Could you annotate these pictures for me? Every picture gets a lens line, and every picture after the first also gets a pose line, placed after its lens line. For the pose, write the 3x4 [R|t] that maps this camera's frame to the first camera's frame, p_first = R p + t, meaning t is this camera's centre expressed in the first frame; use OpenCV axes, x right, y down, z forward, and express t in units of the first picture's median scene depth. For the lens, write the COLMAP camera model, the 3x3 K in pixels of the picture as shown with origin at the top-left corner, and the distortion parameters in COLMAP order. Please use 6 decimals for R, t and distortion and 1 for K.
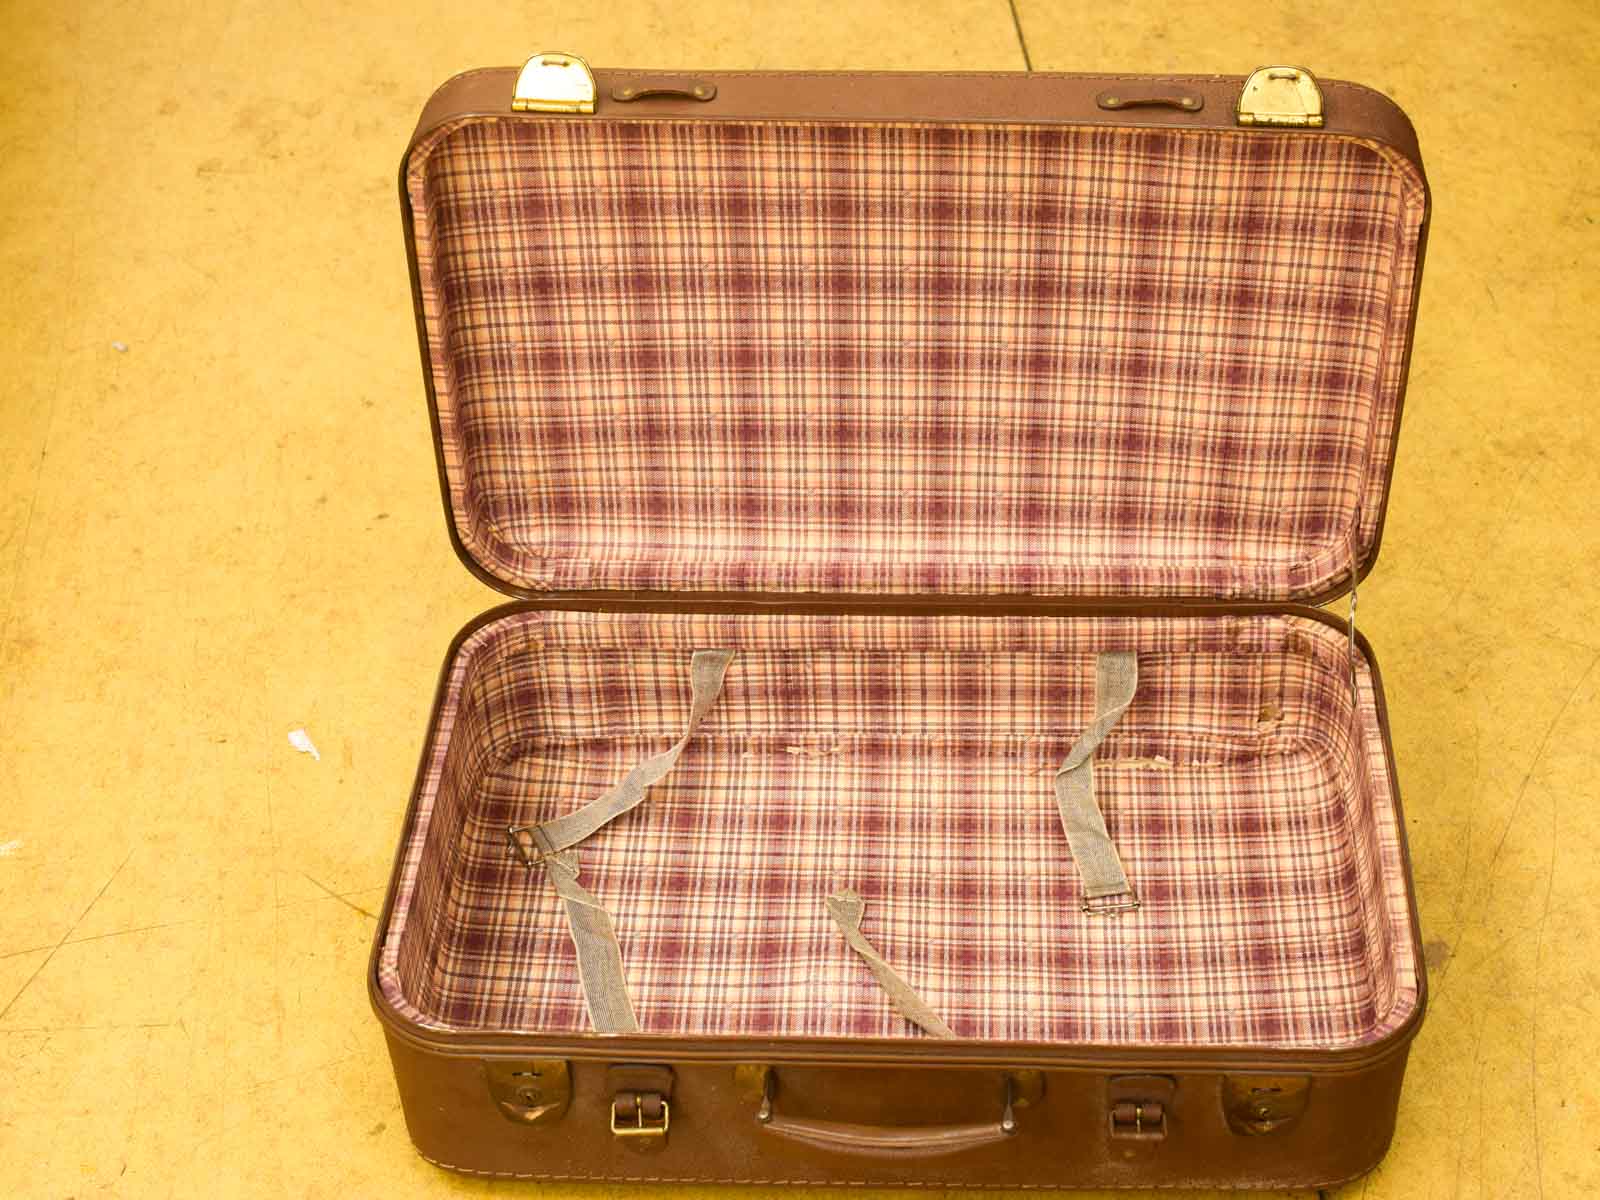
lens RADIAL K [[2755.3, 0, 805.2], [0, 2755.3, 608.8], [0, 0, 1]] dist [-0.169129, 0.000000]
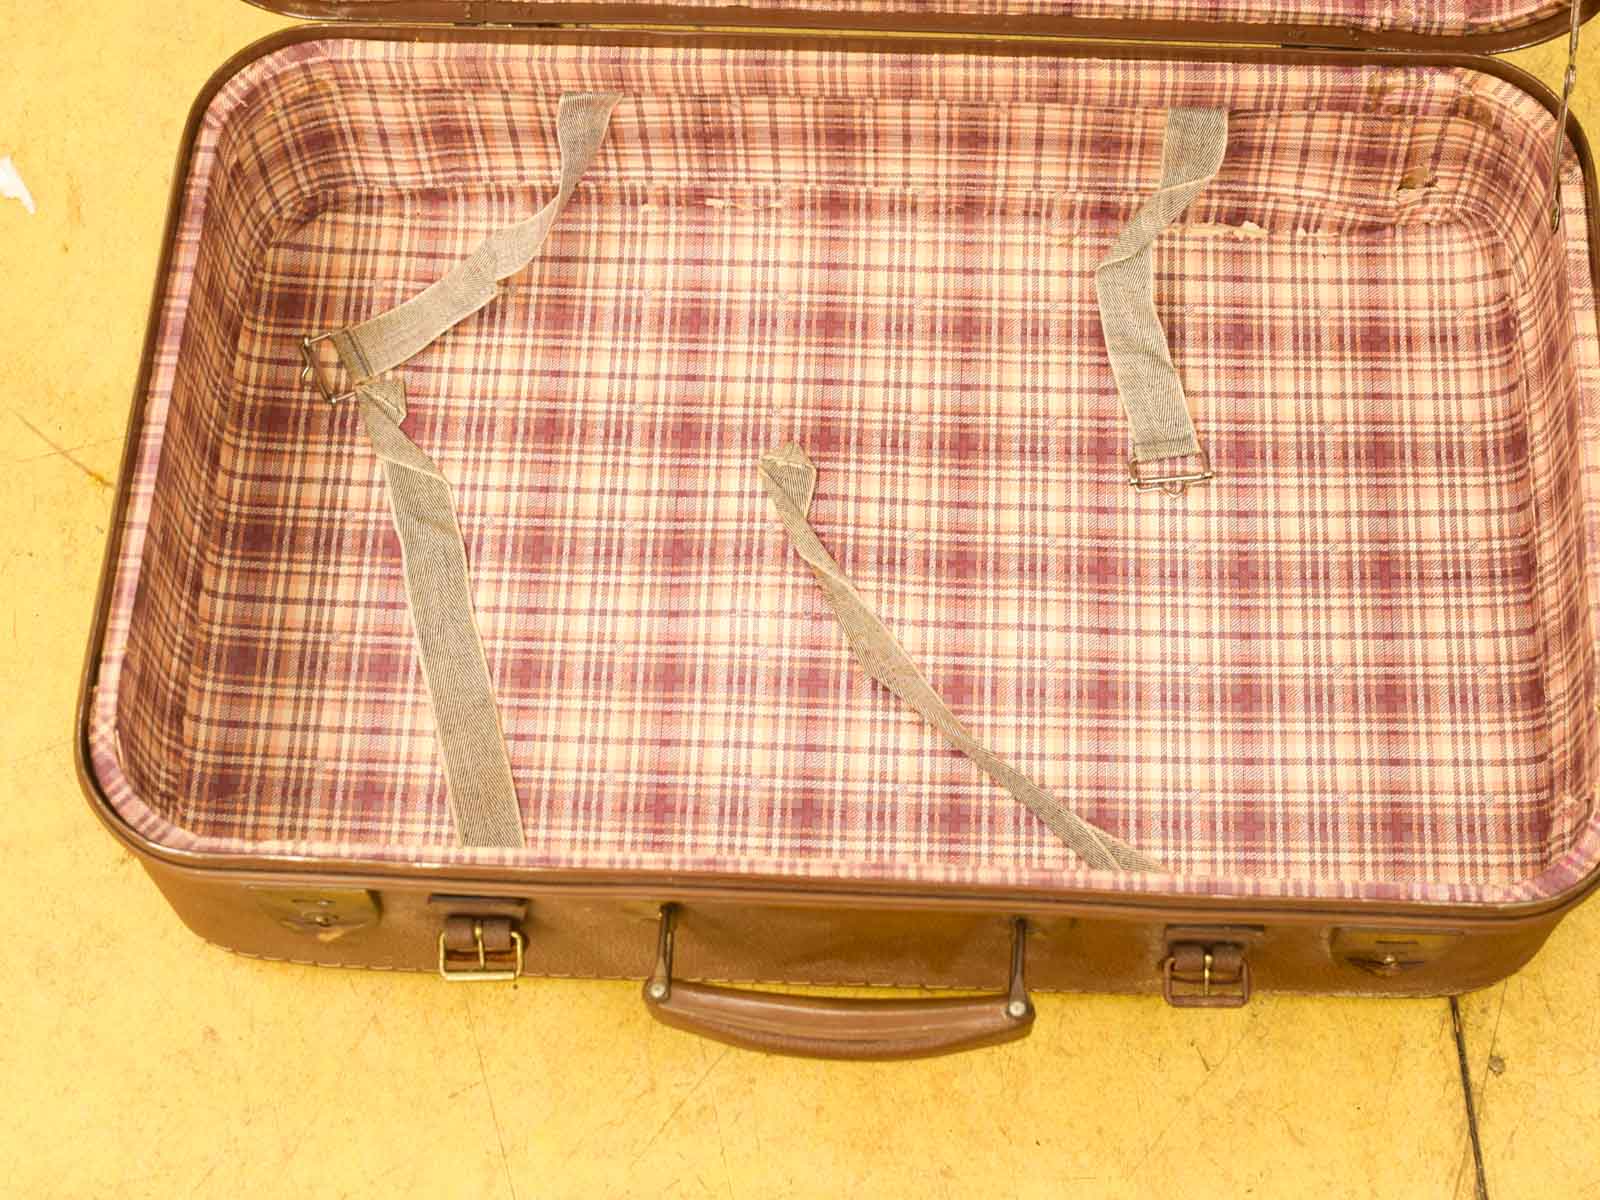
lens RADIAL K [[2755.3, 0, 798.8], [0, 2755.3, 595.0], [0, 0, 1]] dist [-0.169129, 0.000000]
pose [[0.999988, -0.000528, 0.004961, 0.013601], [-0.001709, 0.898018, 0.439956, -0.168523], [-0.004687, -0.439959, 0.898006, 0.358578]]
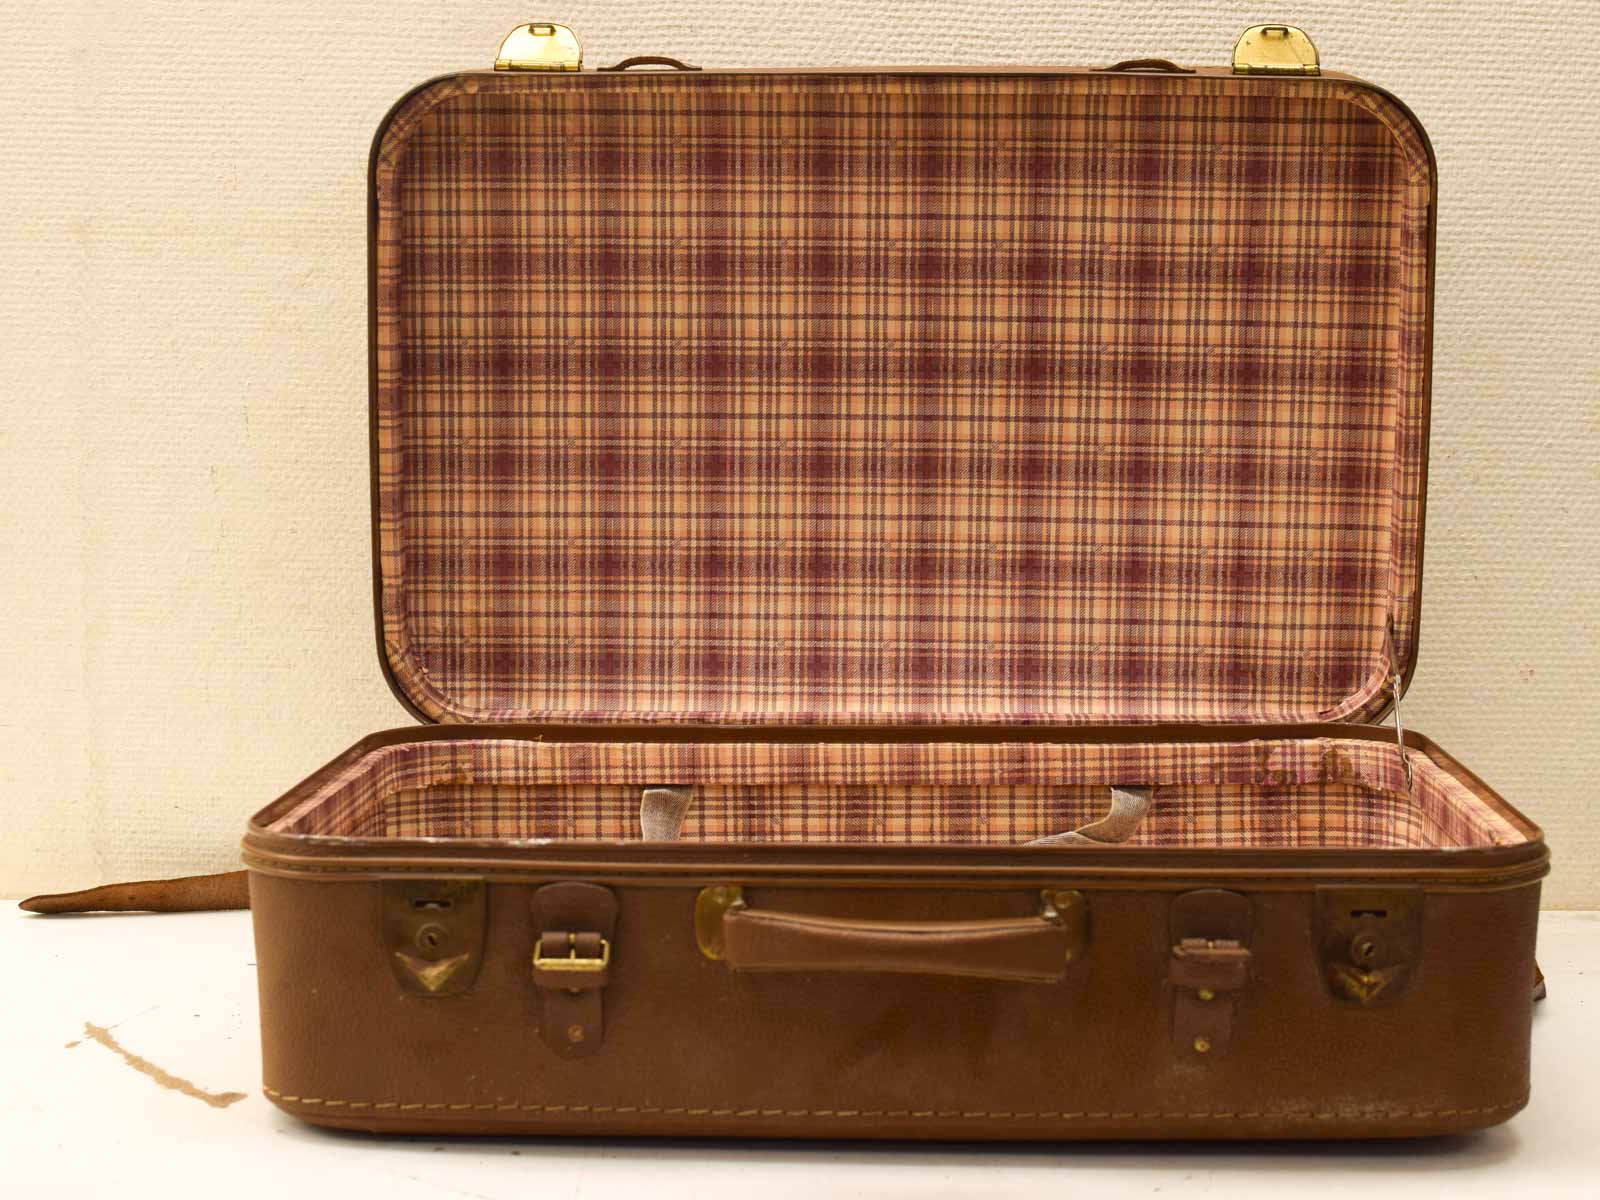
lens RADIAL K [[2755.3, 0, 809.6], [0, 2755.3, 600.7], [0, 0, 1]] dist [-0.169129, 0.000000]
pose [[0.999233, 0.025704, 0.029535, -0.015942], [-0.005470, 0.838590, -0.544736, 0.443094], [-0.038770, 0.544157, 0.838087, 0.242157]]
